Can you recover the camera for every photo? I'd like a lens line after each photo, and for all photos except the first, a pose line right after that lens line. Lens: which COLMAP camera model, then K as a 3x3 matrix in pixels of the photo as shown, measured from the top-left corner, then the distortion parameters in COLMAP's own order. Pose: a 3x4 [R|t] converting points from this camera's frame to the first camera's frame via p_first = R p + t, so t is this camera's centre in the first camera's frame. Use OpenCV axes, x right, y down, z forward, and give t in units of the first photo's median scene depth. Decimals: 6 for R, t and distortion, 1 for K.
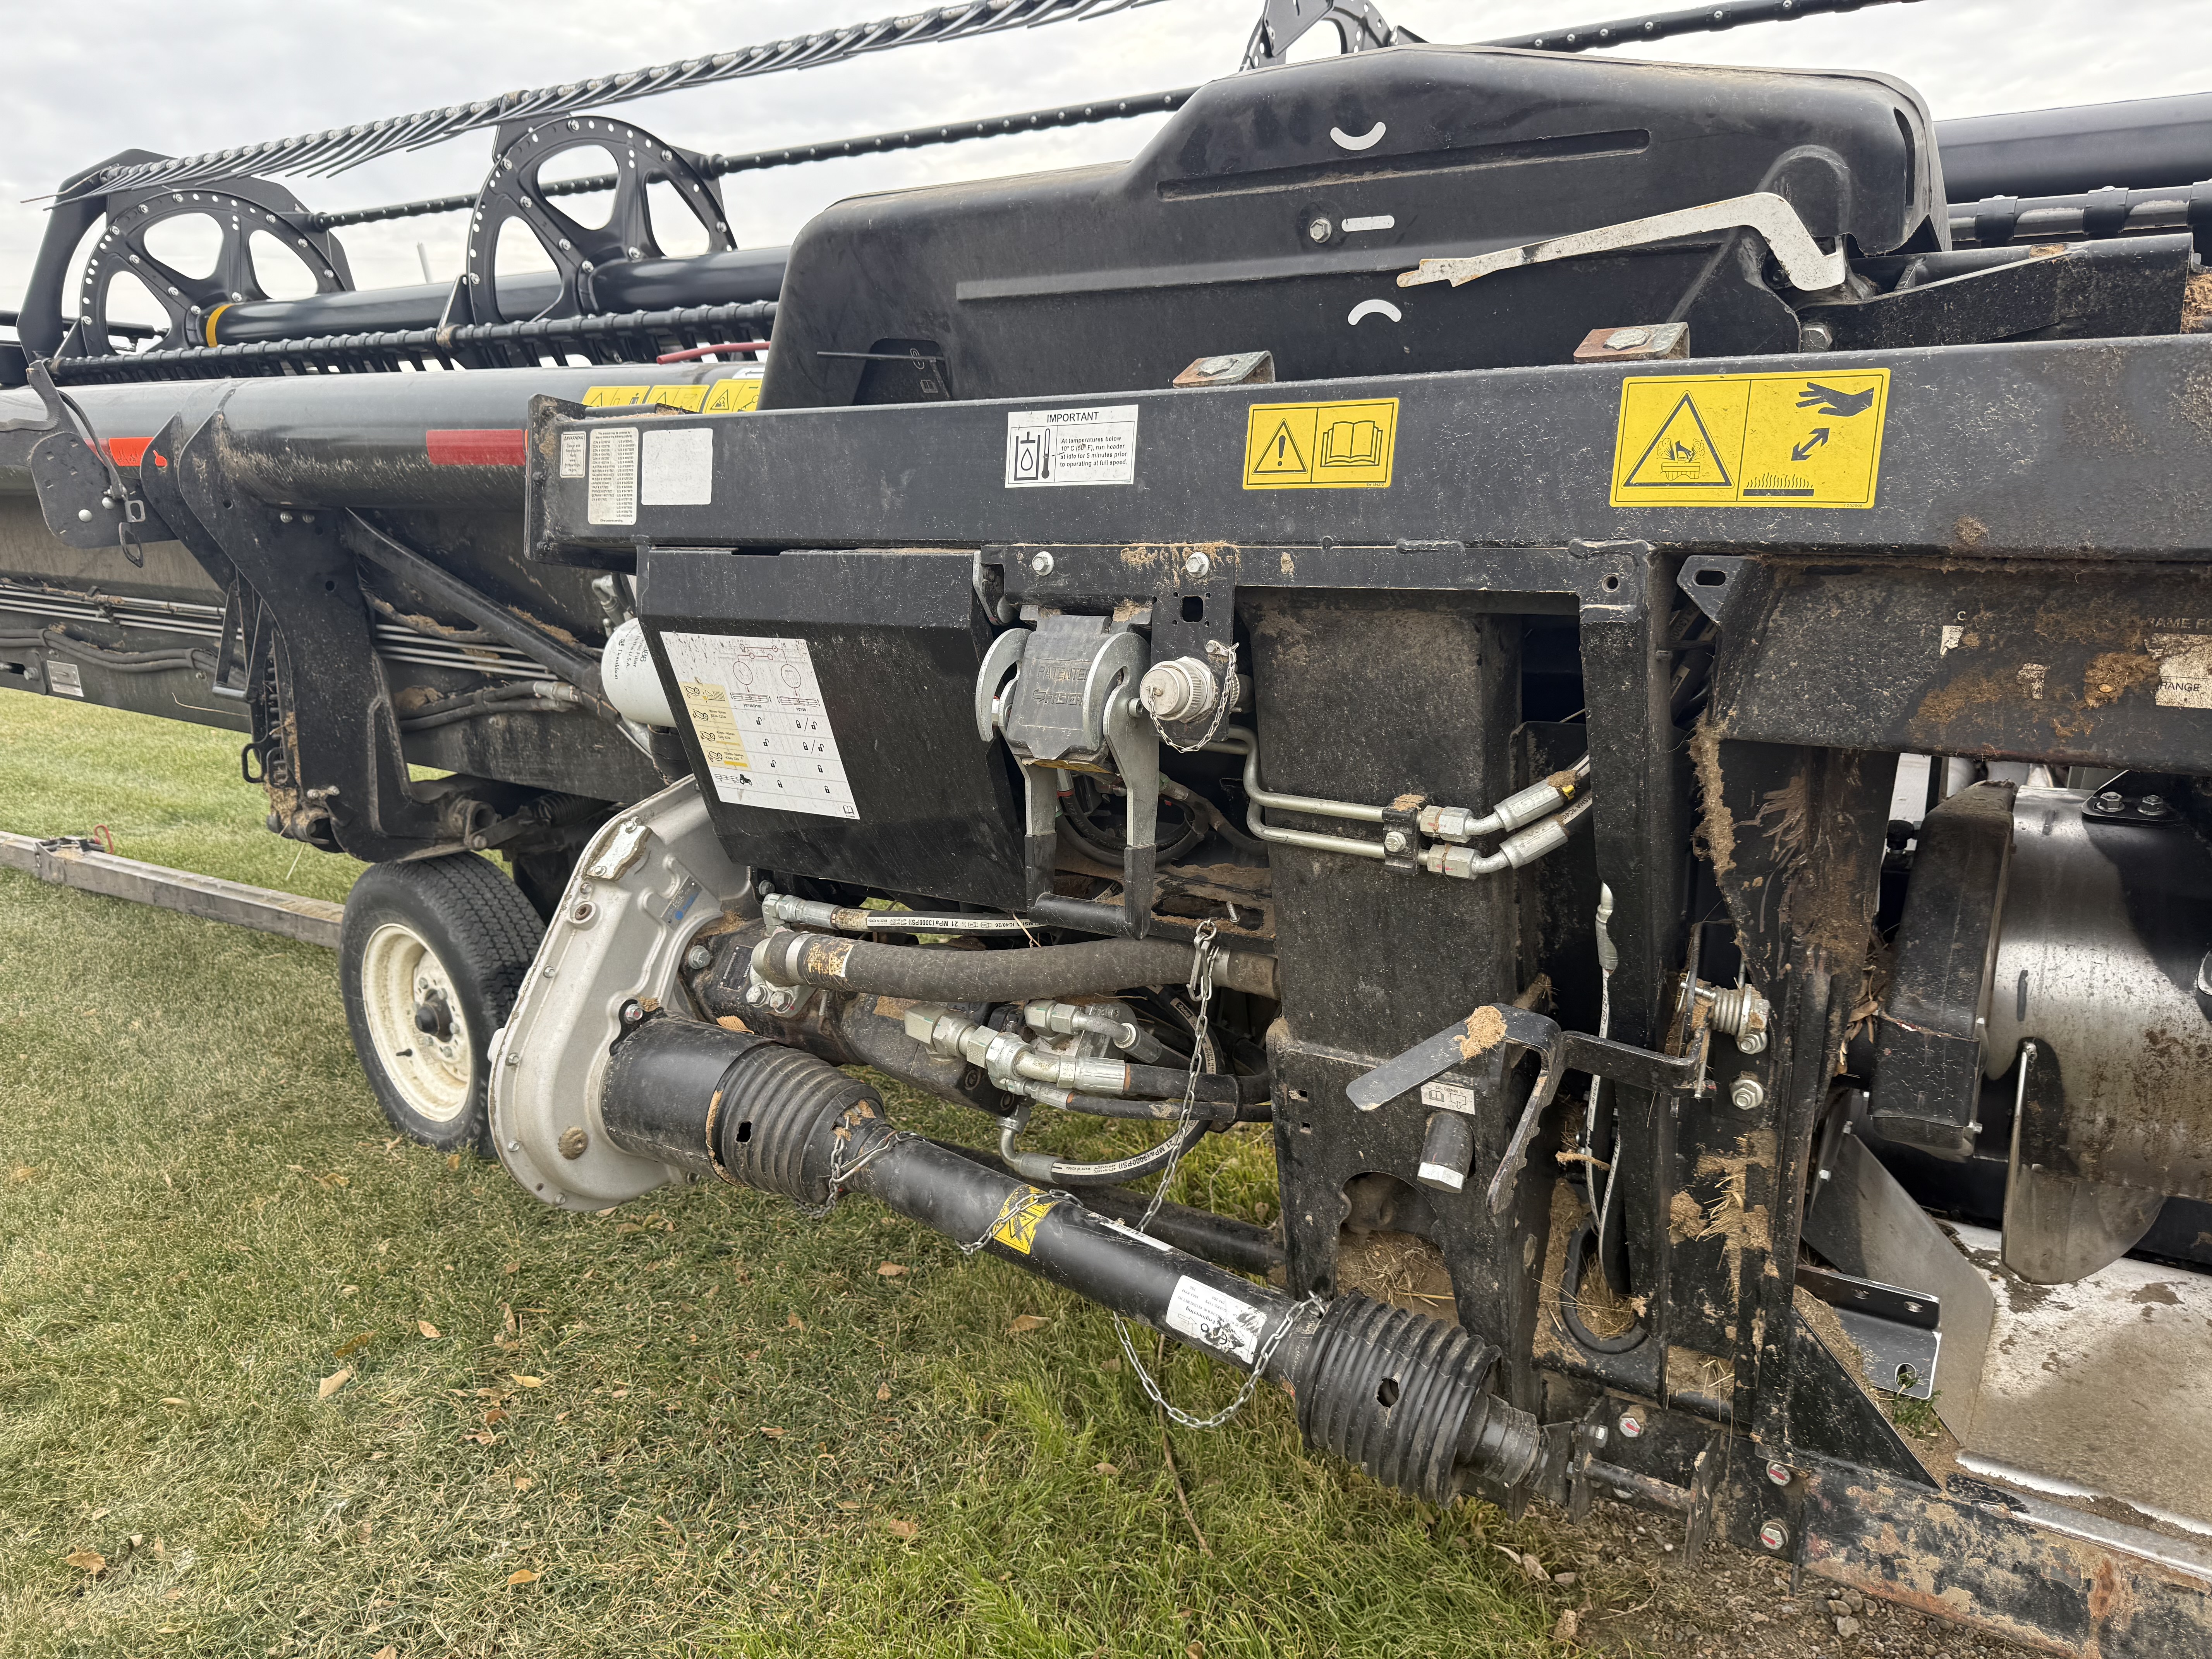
lens RADIAL K [[1567.2, 0, 1114.9], [0, 1567.2, 796.6], [0, 0, 1]] dist [0.036443, -0.036545]
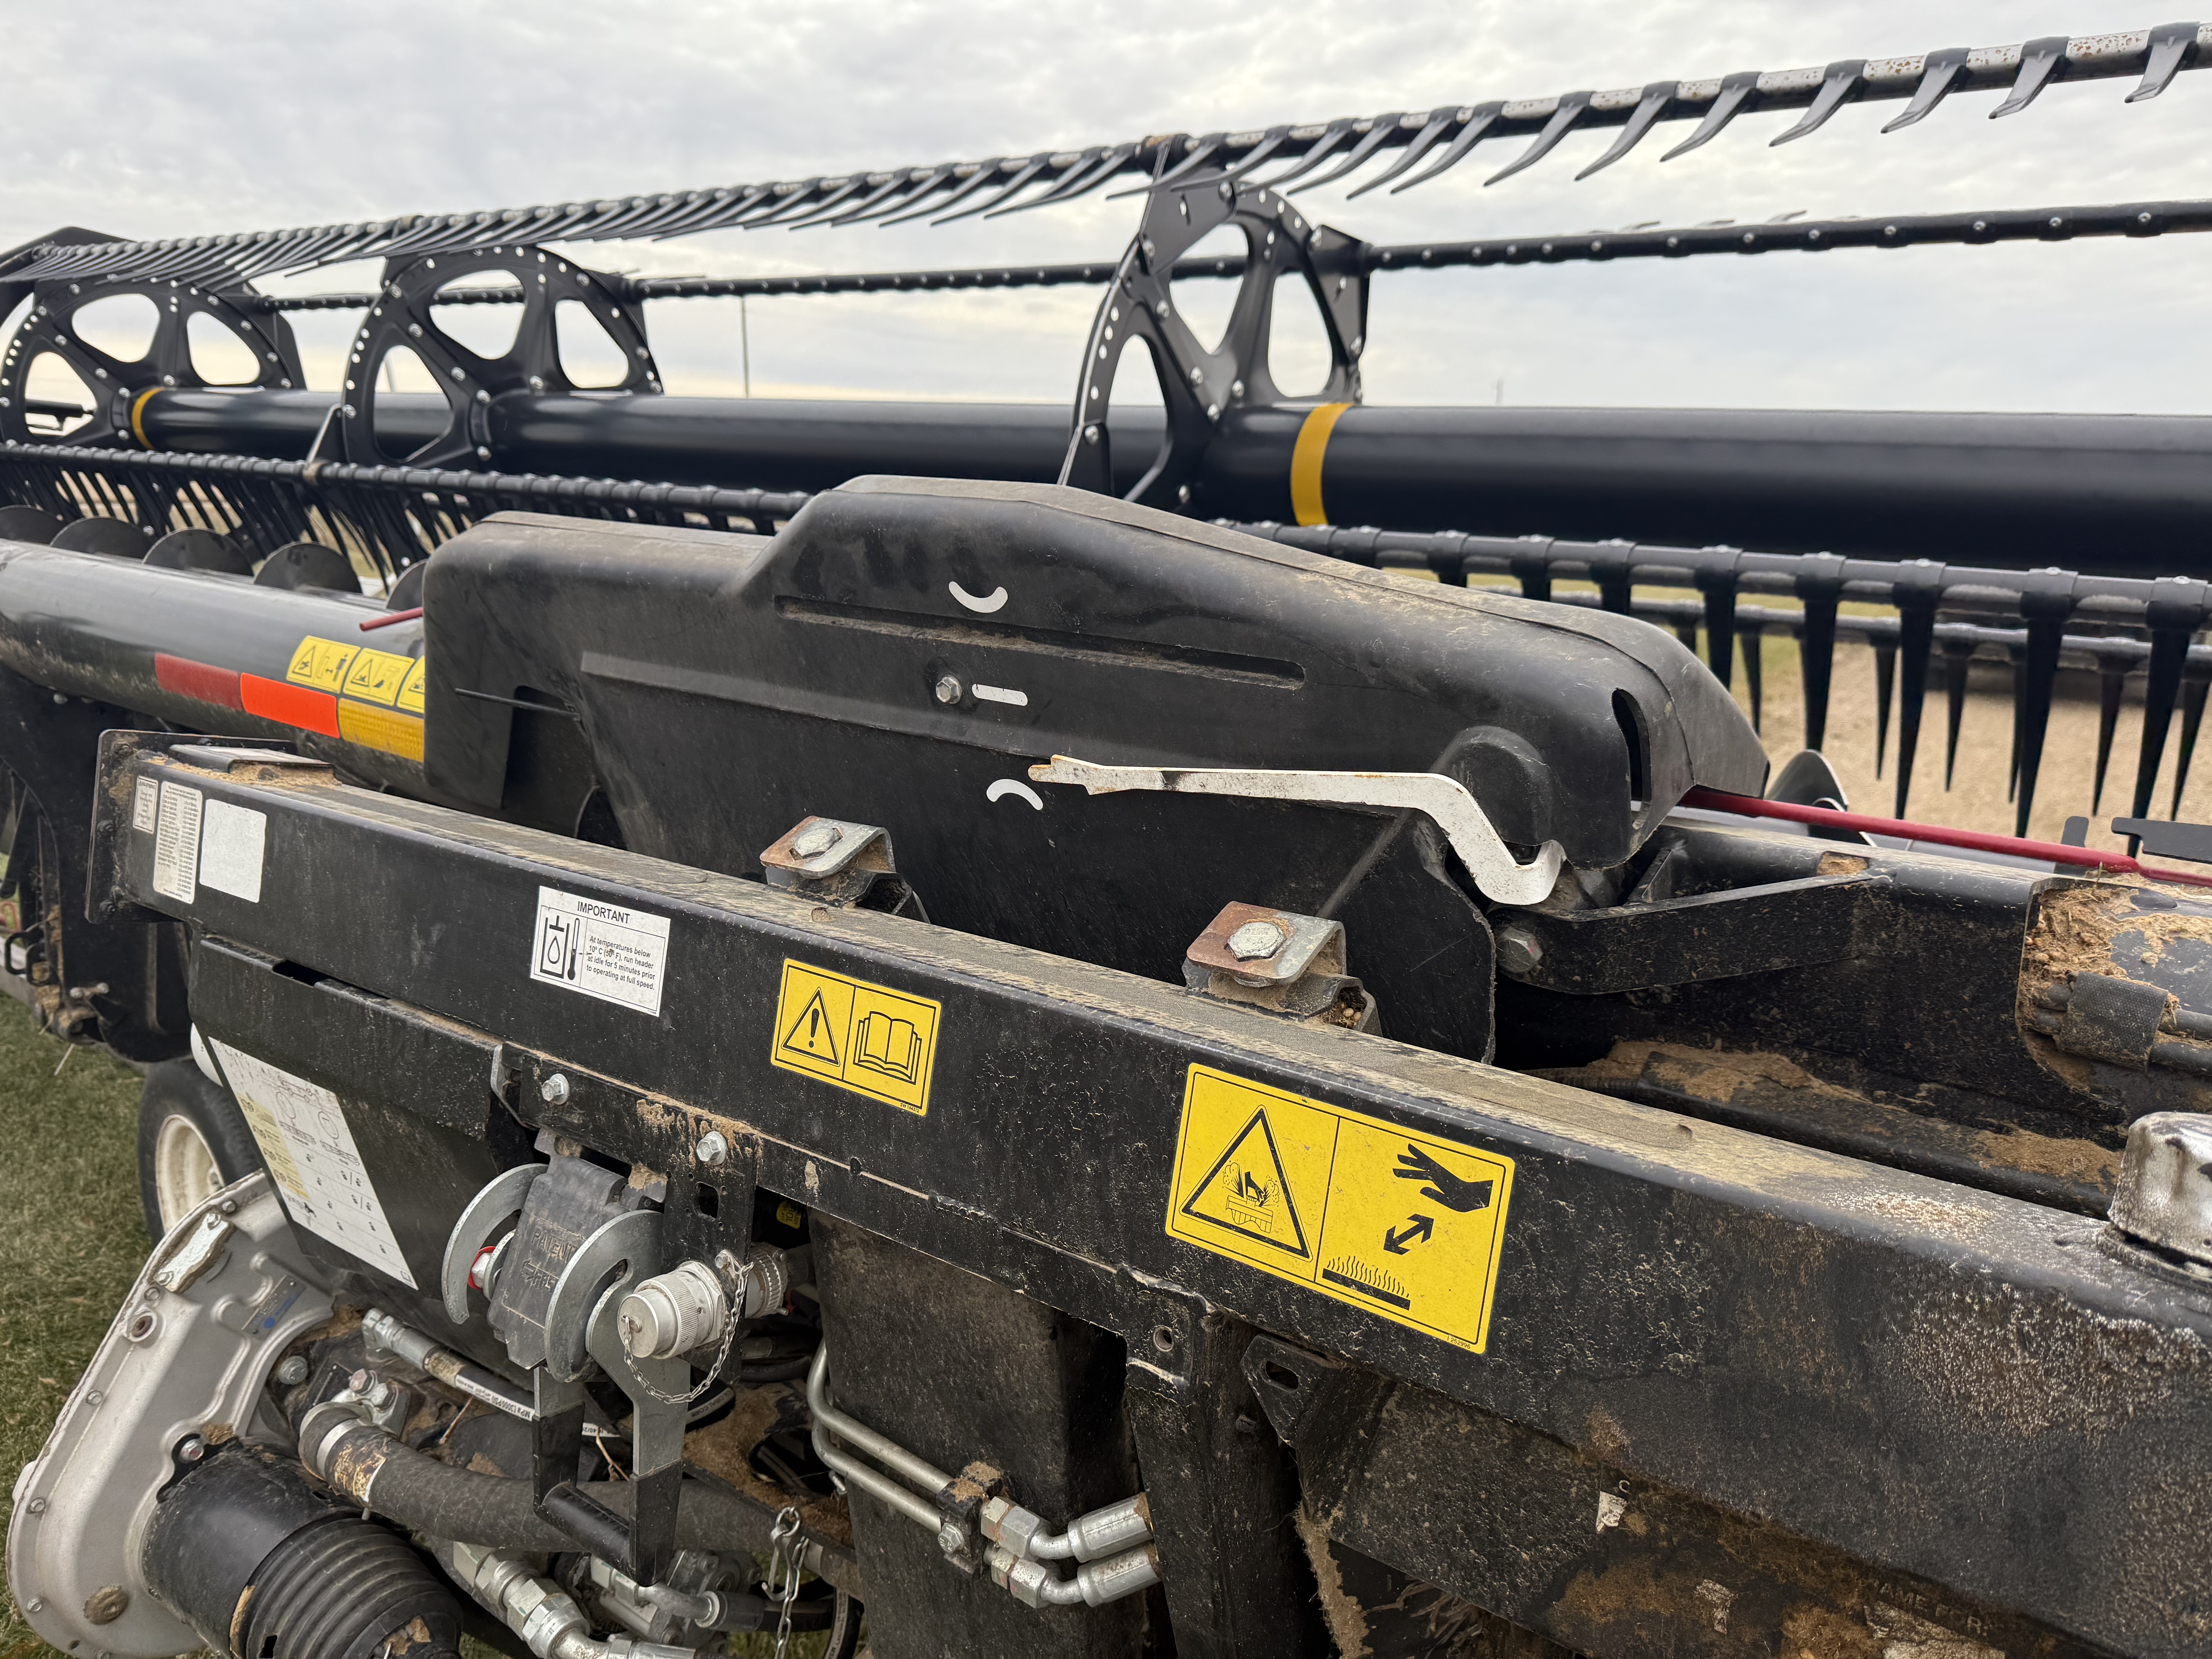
lens RADIAL K [[1568.6, 0, 1091.2], [0, 1568.6, 815.0], [0, 0, 1]] dist [0.028329, -0.029642]
pose [[0.996774, 0.069267, -0.040546, 0.241660], [-0.069795, 0.997492, -0.011757, -0.297226], [0.039630, 0.014549, 0.999108, 0.230237]]
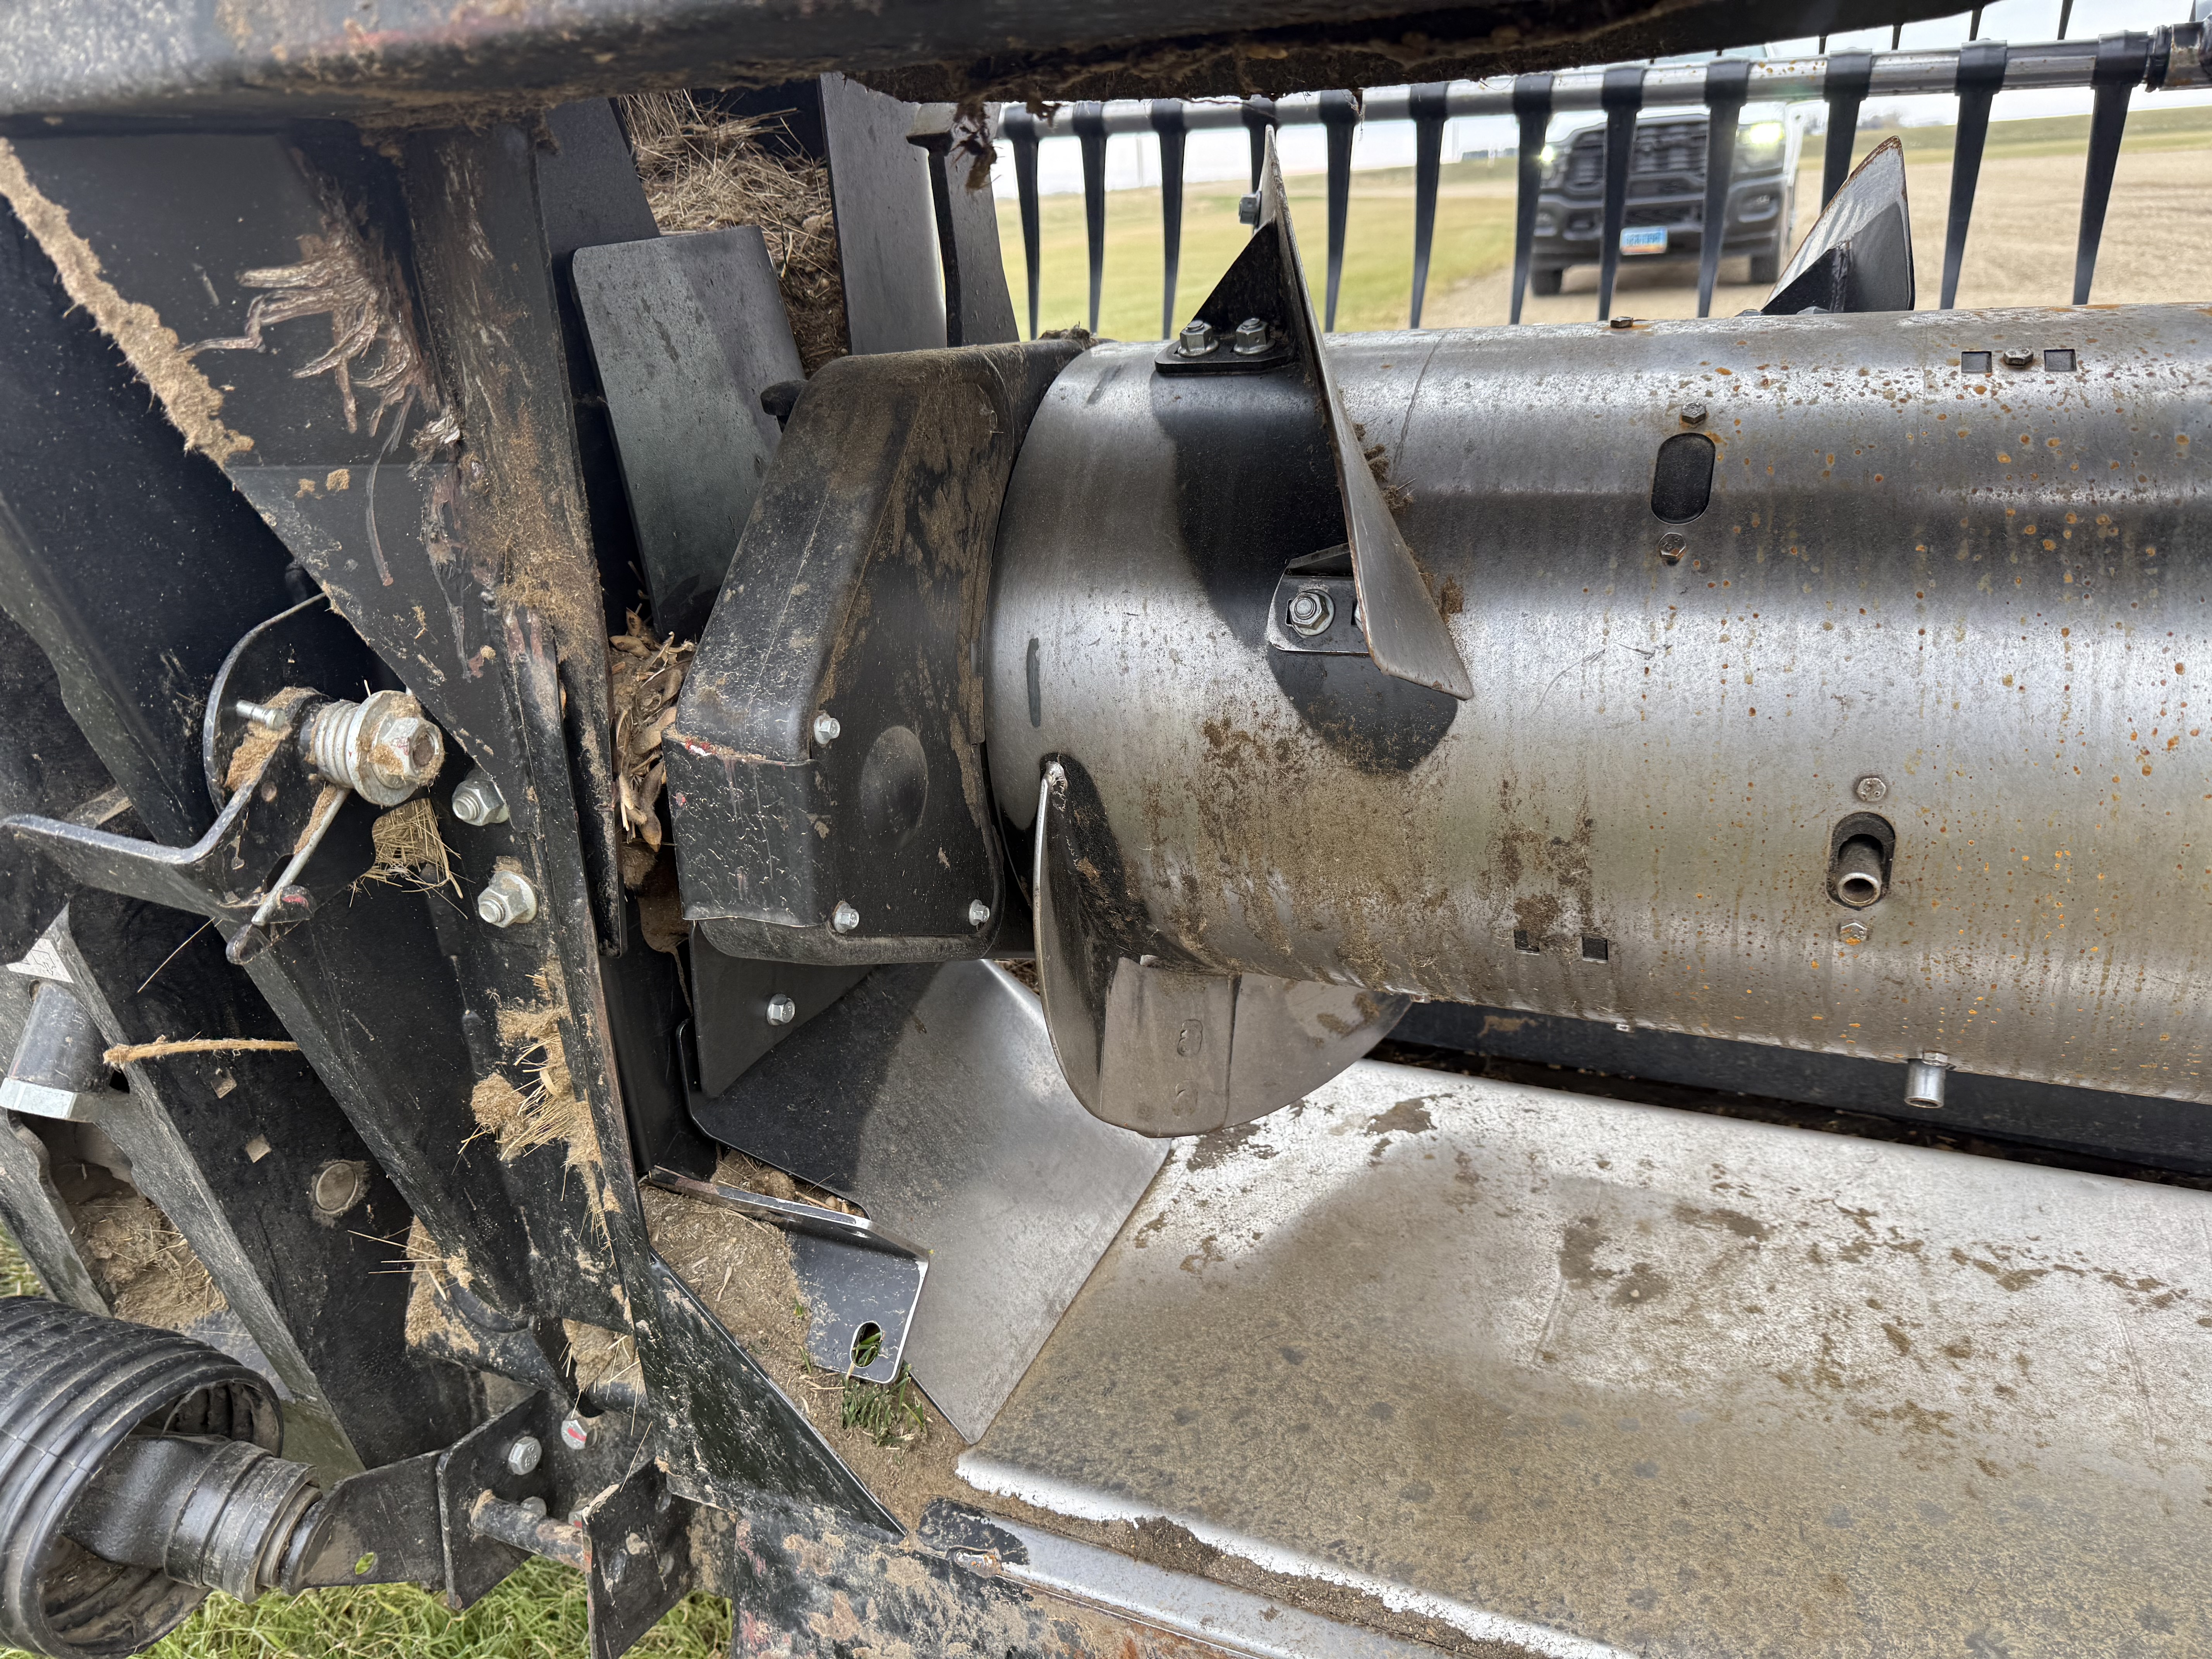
lens RADIAL K [[1572.4, 0, 1116.8], [0, 1572.4, 765.6], [0, 0, 1]] dist [0.088737, -0.154558]
pose [[0.985198, -0.080545, 0.151322, 0.519842], [0.063599, 0.991480, 0.113676, 0.093574], [-0.159188, -0.102369, 0.981927, 0.429791]]
